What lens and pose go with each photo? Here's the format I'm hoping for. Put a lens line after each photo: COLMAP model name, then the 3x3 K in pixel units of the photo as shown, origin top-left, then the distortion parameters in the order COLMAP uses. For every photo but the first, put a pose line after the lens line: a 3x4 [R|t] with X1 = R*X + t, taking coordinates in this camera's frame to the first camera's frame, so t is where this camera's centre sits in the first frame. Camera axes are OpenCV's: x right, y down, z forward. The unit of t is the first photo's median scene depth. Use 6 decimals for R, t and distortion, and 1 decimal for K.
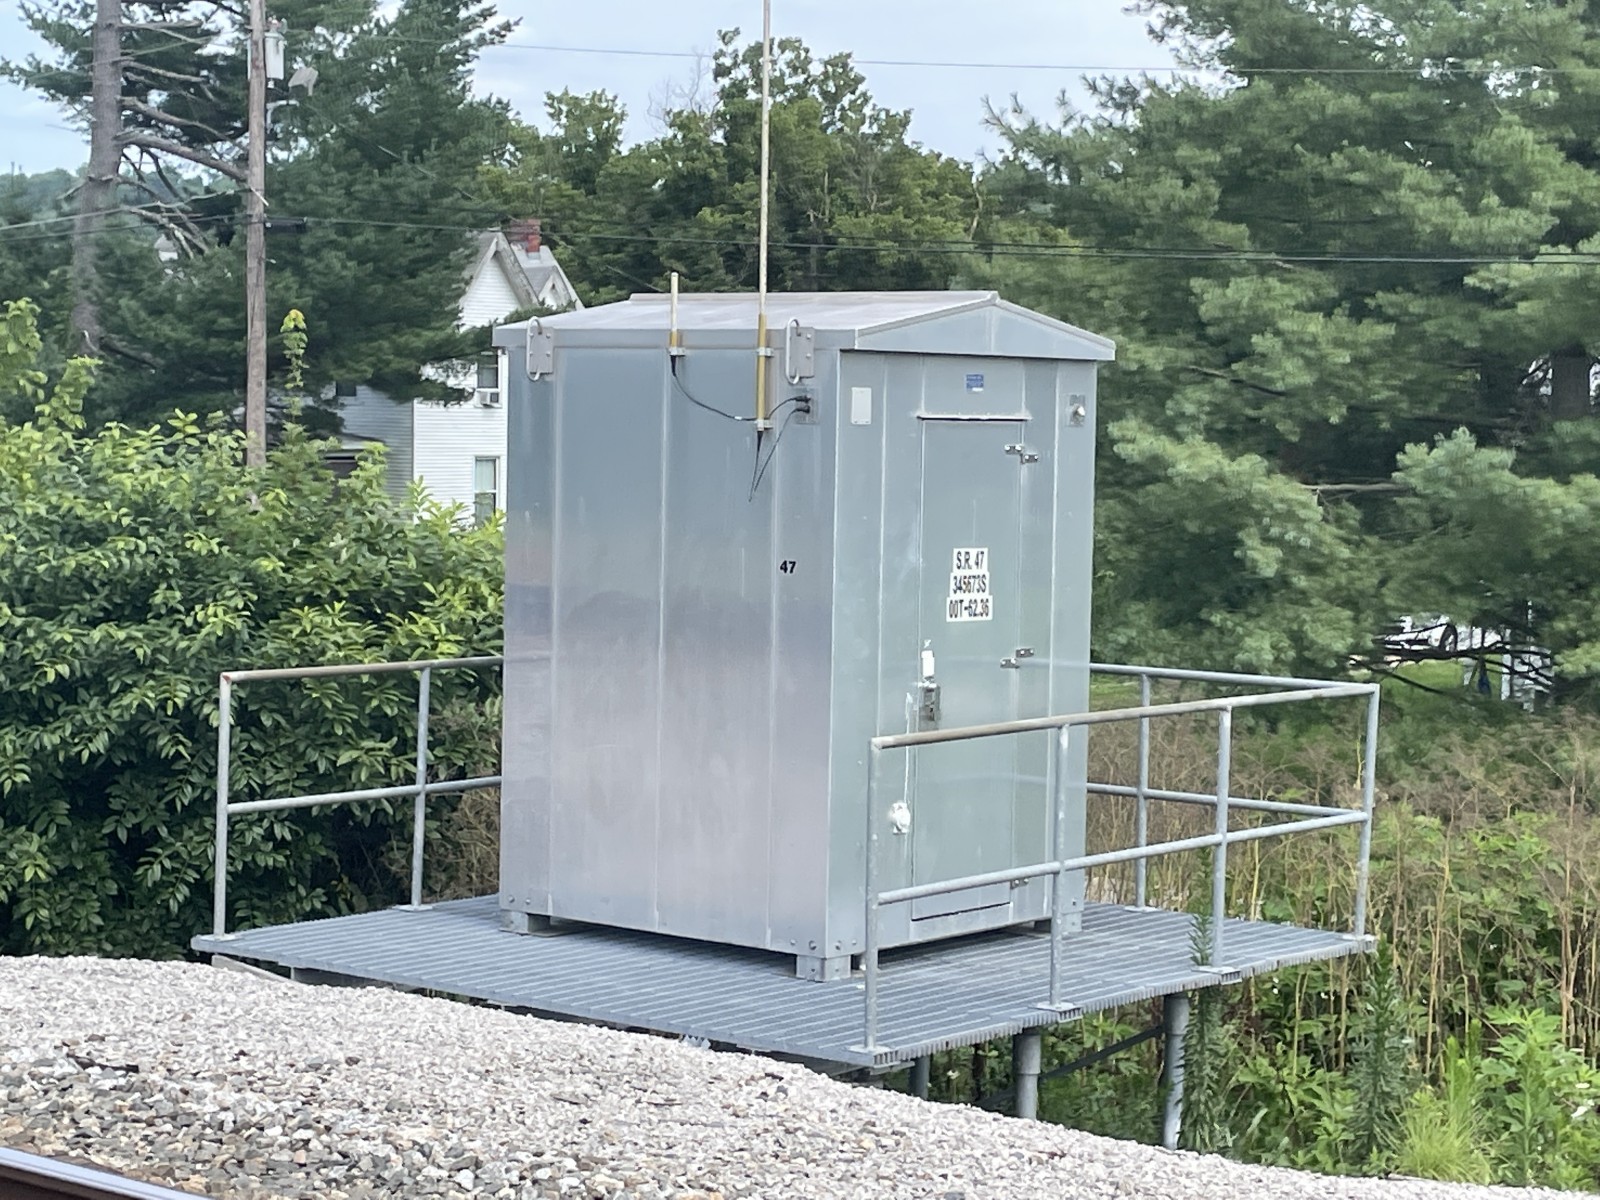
lens RADIAL K [[3253.5, 0, 800.0], [0, 3253.5, 600.0], [0, 0, 1]] dist [0.054134, 0.203306]
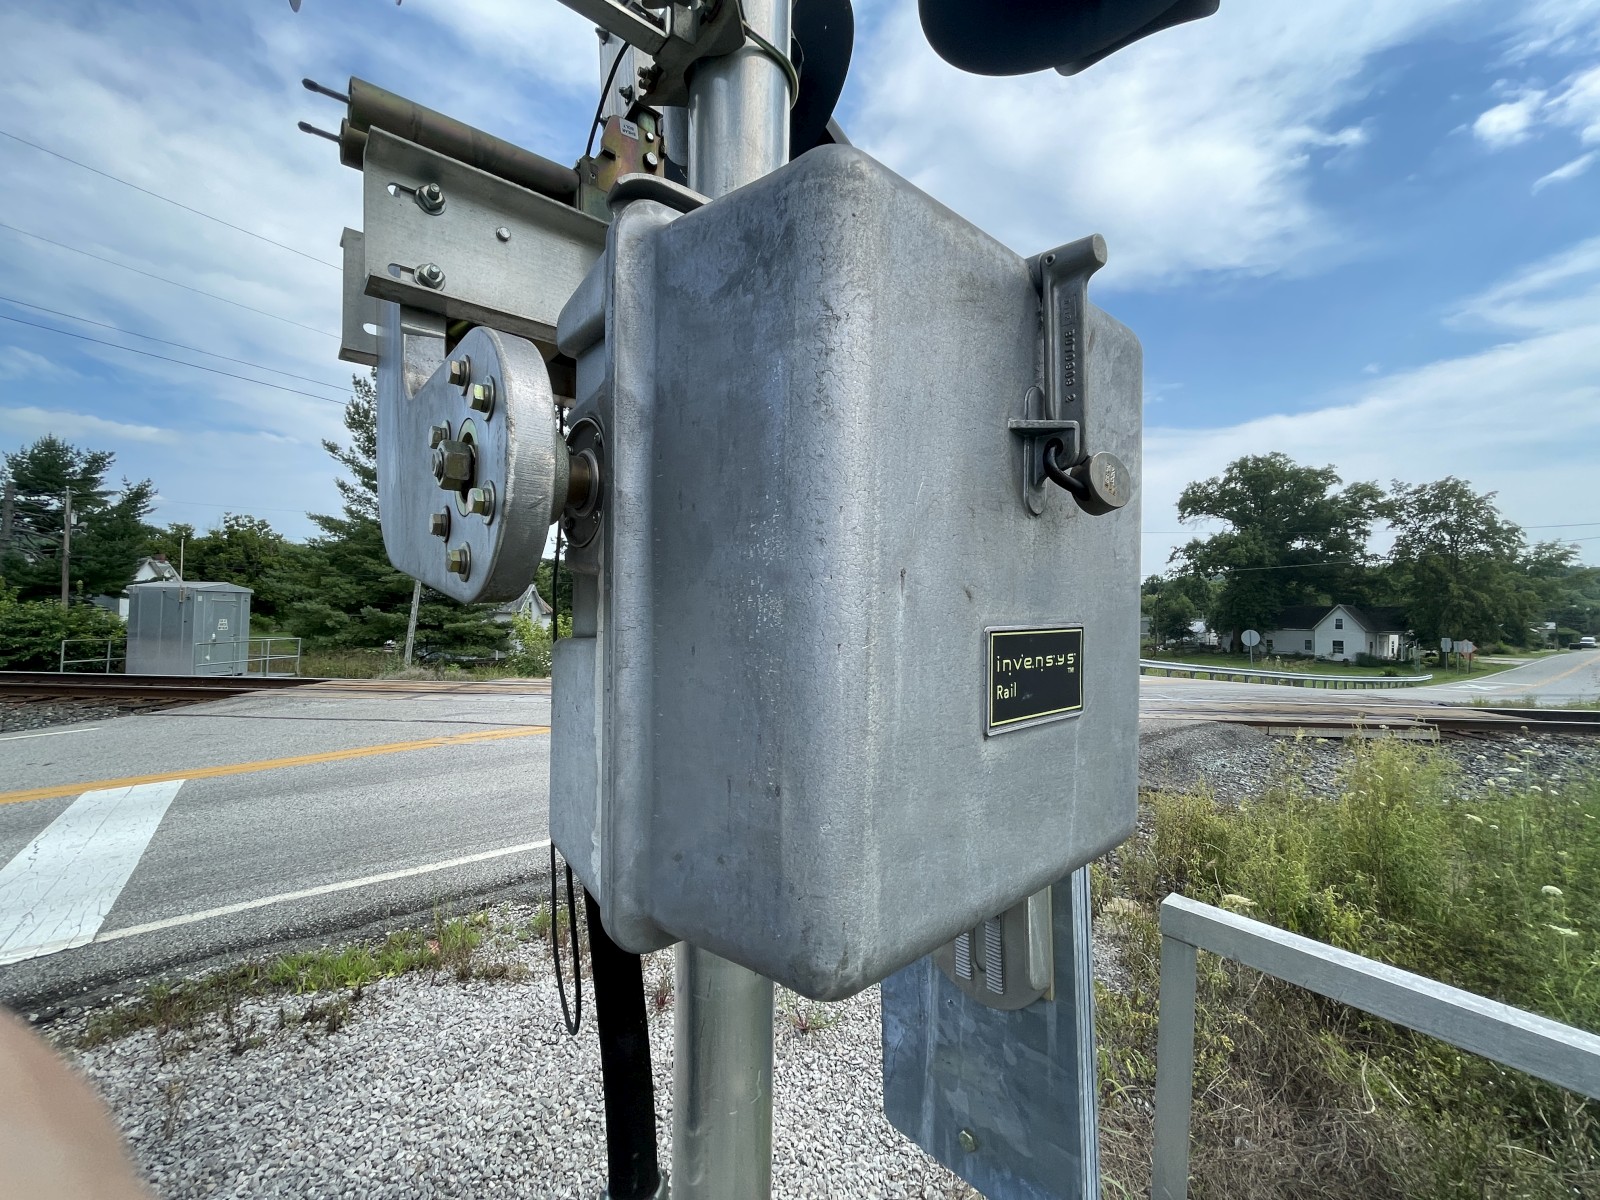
lens RADIAL K [[664.2, 0, 800.0], [0, 664.2, 600.0], [0, 0, 1]] dist [-0.000093, 0.000667]
pose [[0.780378, 0.009926, 0.625230, 0.029816], [0.030369, 0.998092, -0.053751, 0.013362], [-0.624571, 0.060934, 0.778588, -0.204859]]
